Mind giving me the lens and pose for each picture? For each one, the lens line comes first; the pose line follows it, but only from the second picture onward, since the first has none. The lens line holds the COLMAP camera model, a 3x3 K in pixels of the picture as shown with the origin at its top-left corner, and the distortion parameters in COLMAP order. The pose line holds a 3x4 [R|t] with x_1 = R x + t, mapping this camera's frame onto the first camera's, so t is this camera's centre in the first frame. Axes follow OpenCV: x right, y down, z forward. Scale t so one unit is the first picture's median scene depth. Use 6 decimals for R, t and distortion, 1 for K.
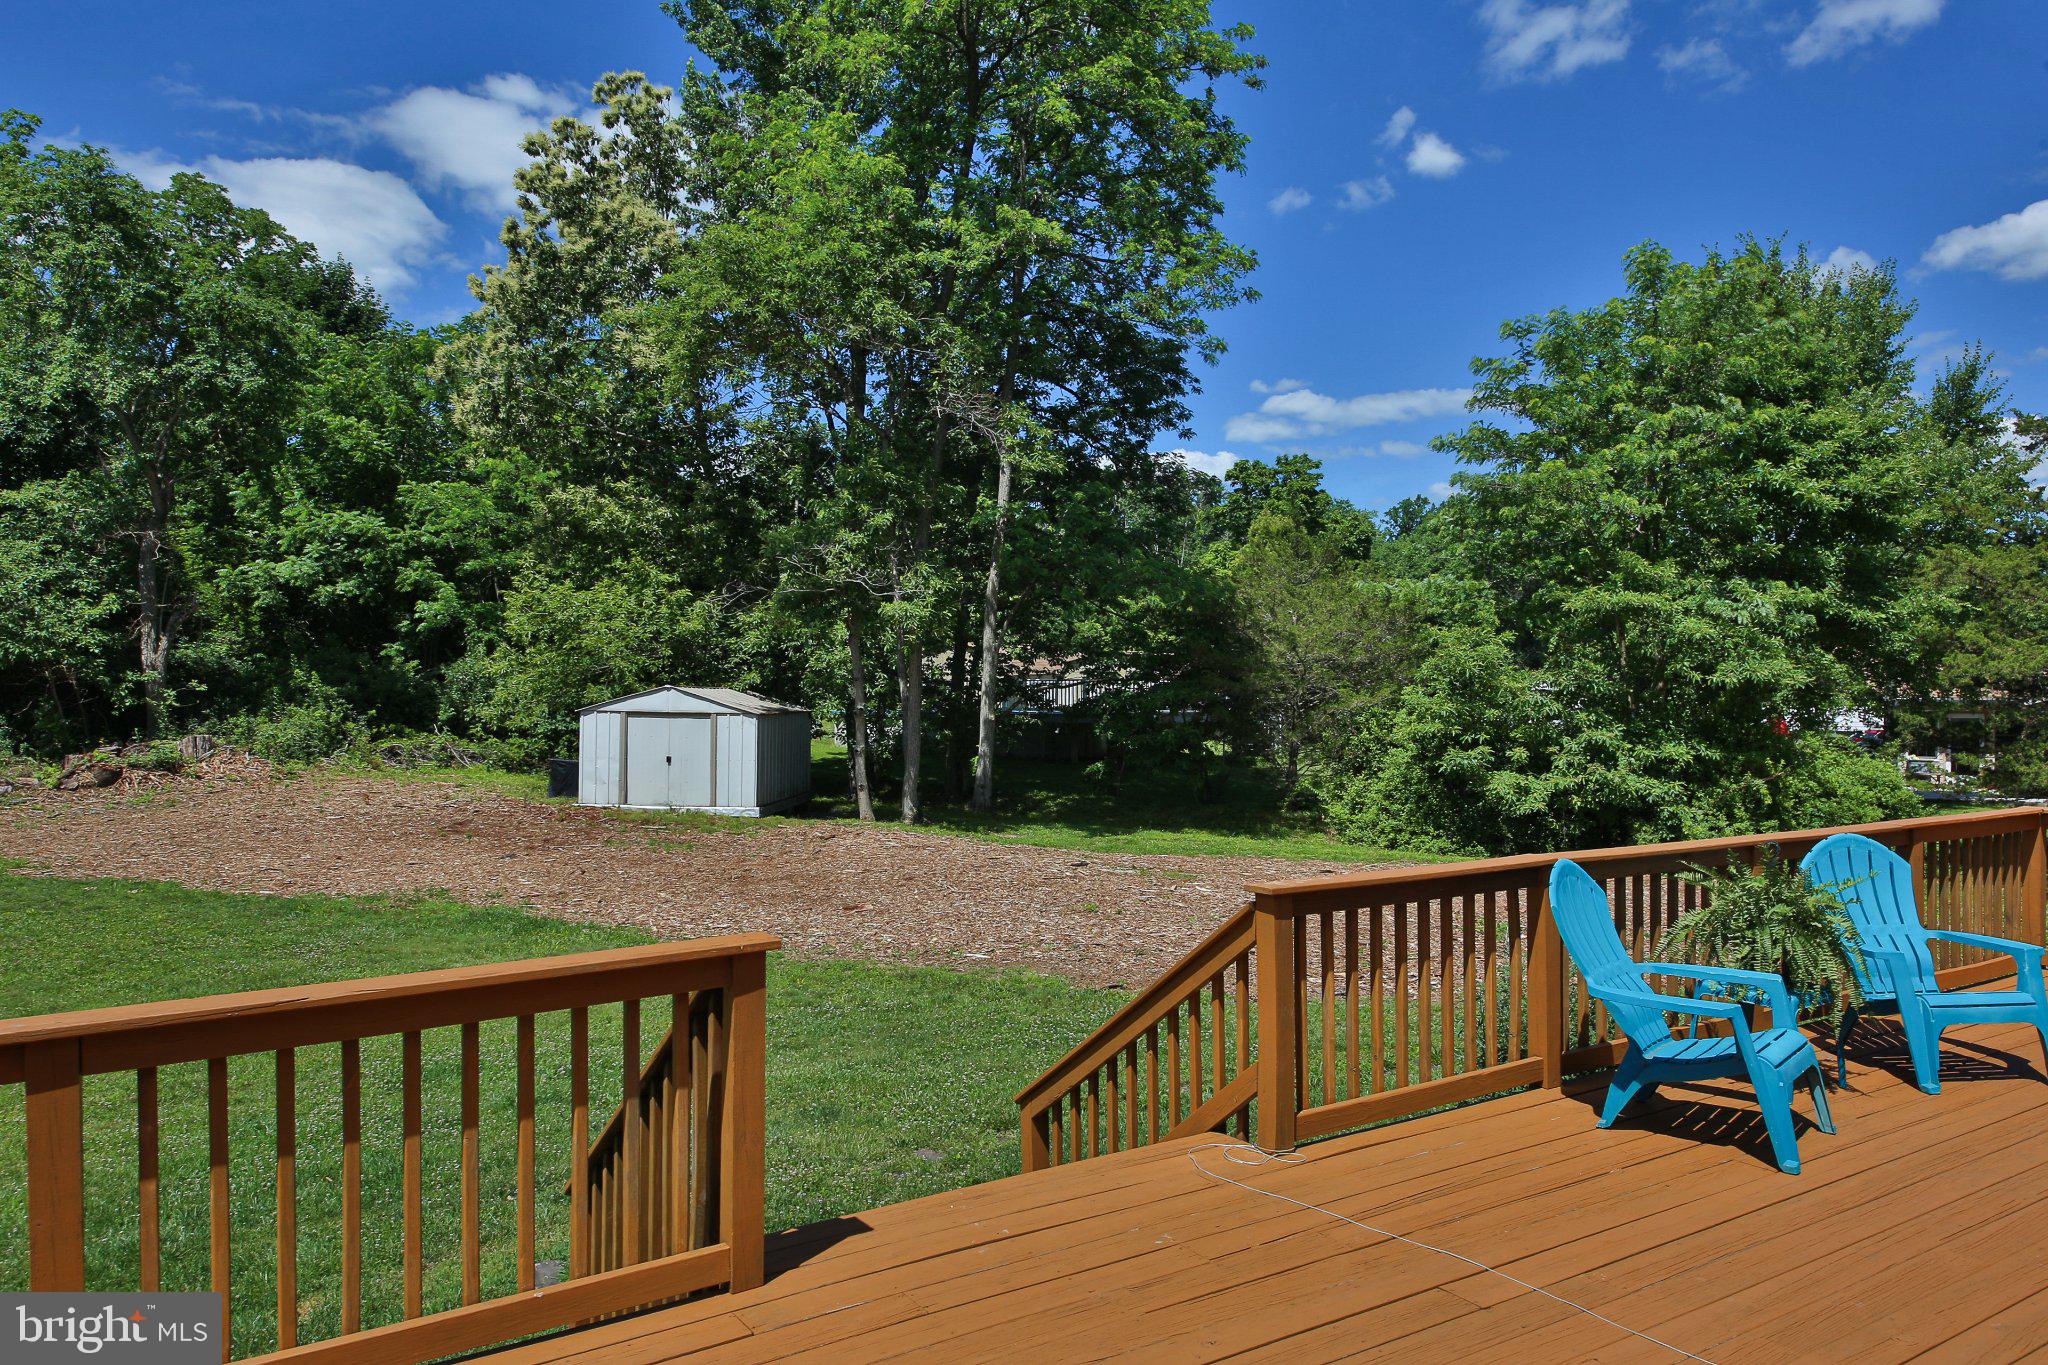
lens RADIAL K [[1359.3, 0, 1021.6], [0, 1359.3, 710.6], [0, 0, 1]] dist [0.073757, -0.052625]
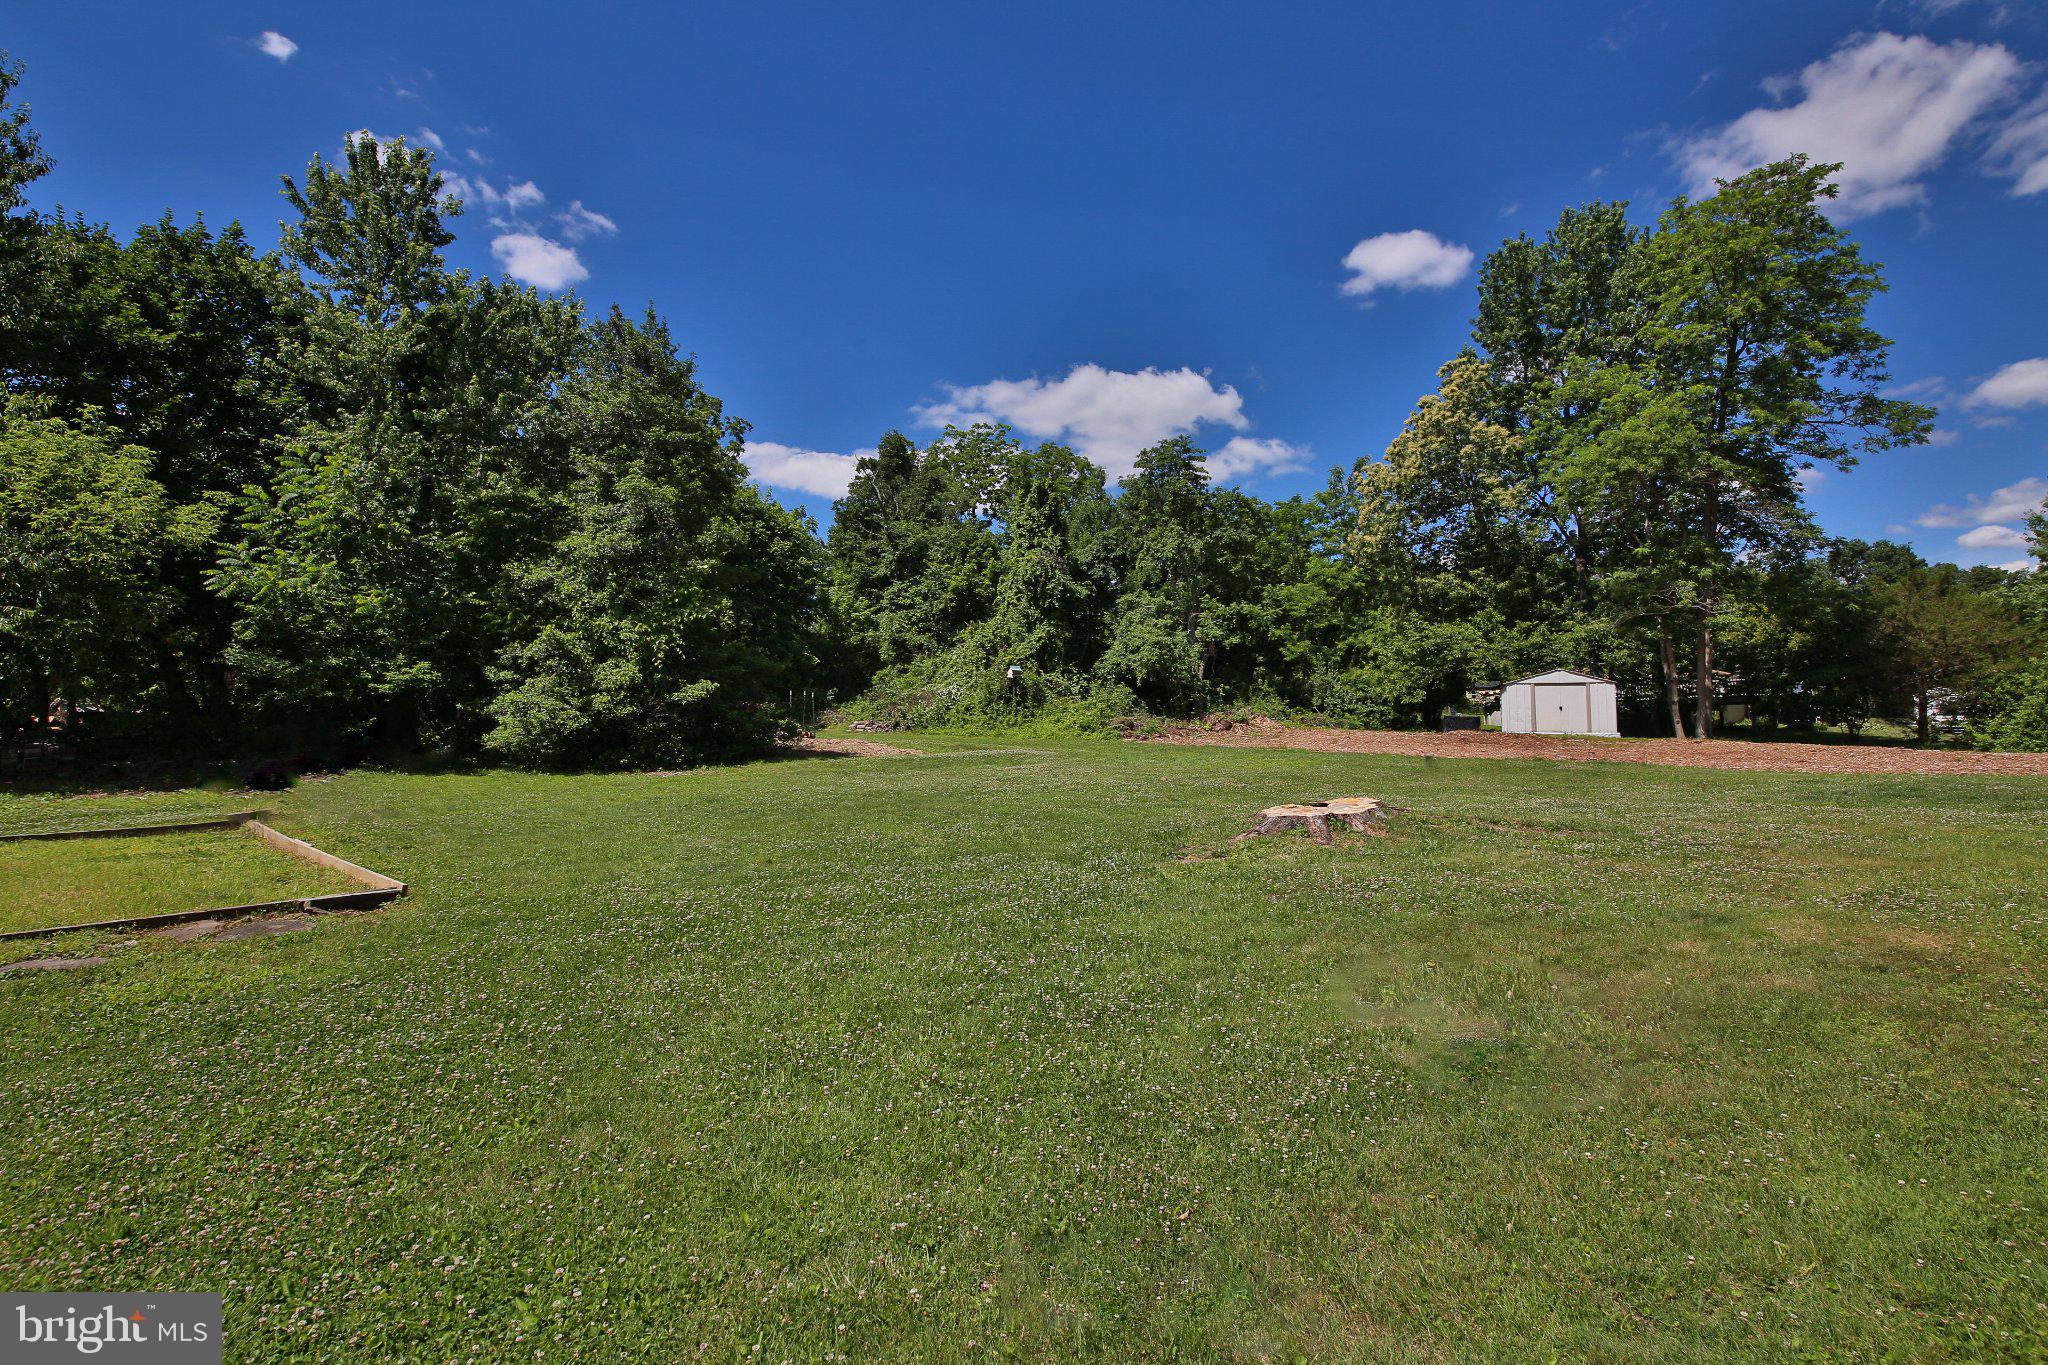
lens RADIAL K [[918.2, 0, 1024.0], [0, 918.2, 682.5], [0, 0, 1]] dist [-0.002534, -0.000679]
pose [[0.939895, -0.030842, -0.340067, -0.397247], [0.008460, 0.997710, -0.067104, 0.061334], [0.341358, 0.060194, 0.938004, -0.353599]]
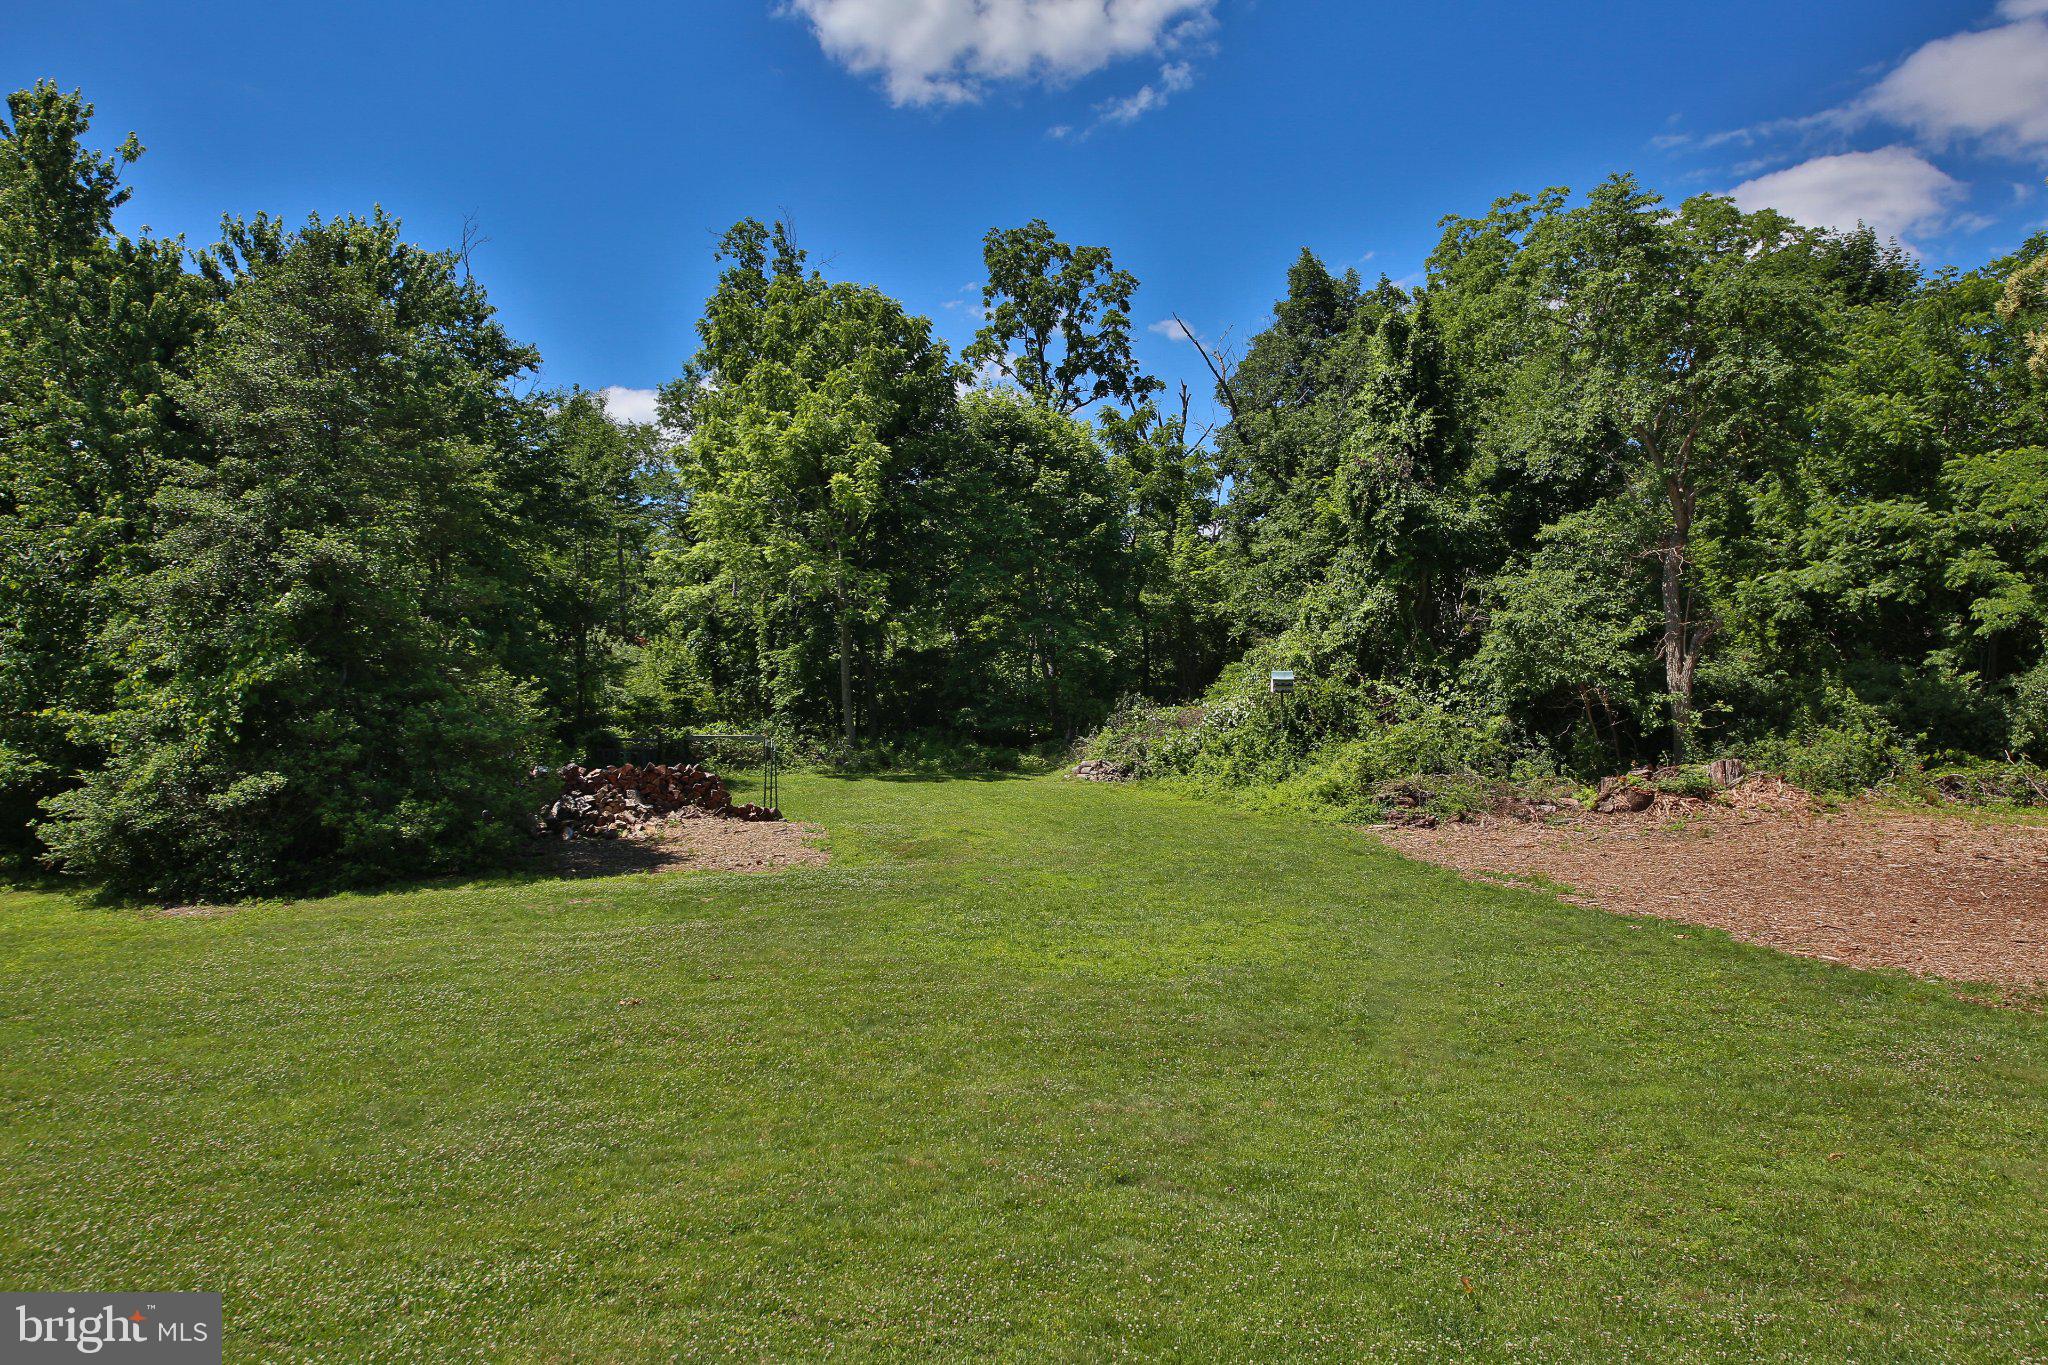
lens RADIAL K [[1392.3, 0, 1032.9], [0, 1392.3, 680.4], [0, 0, 1]] dist [0.054731, -0.036045]
pose [[0.558415, -0.030824, -0.828989, -0.065041], [0.001780, 0.999352, -0.035960, -0.002064], [0.829560, 0.018605, 0.558108, 0.081059]]
